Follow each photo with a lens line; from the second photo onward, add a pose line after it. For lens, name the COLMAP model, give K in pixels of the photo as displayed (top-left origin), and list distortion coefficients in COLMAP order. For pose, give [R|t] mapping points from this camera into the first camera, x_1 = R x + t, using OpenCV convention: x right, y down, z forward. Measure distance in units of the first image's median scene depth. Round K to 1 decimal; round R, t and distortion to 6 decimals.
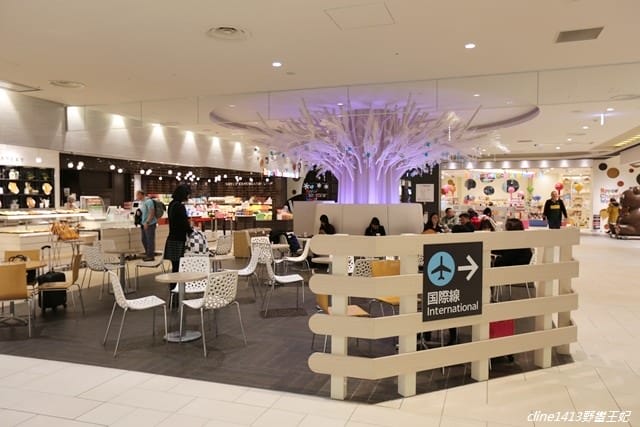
lens RADIAL K [[499.8, 0, 319.9], [0, 499.8, 213.0], [0, 0, 1]] dist [0.001933, 0.000987]
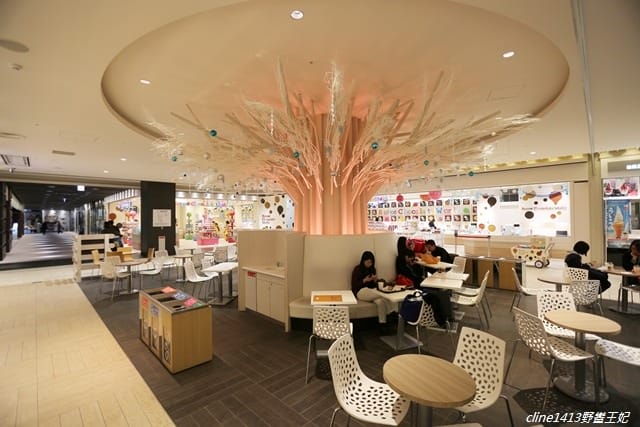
lens RADIAL K [[289.8, 0, 320.0], [0, 289.8, 214.1], [0, 0, 1]] dist [0.000139, 0.000001]
pose [[0.431982, 0.009715, 0.901830, -0.183249], [0.031885, 0.999152, -0.026036, -0.021666], [-0.901319, 0.040002, 0.431306, 0.447425]]
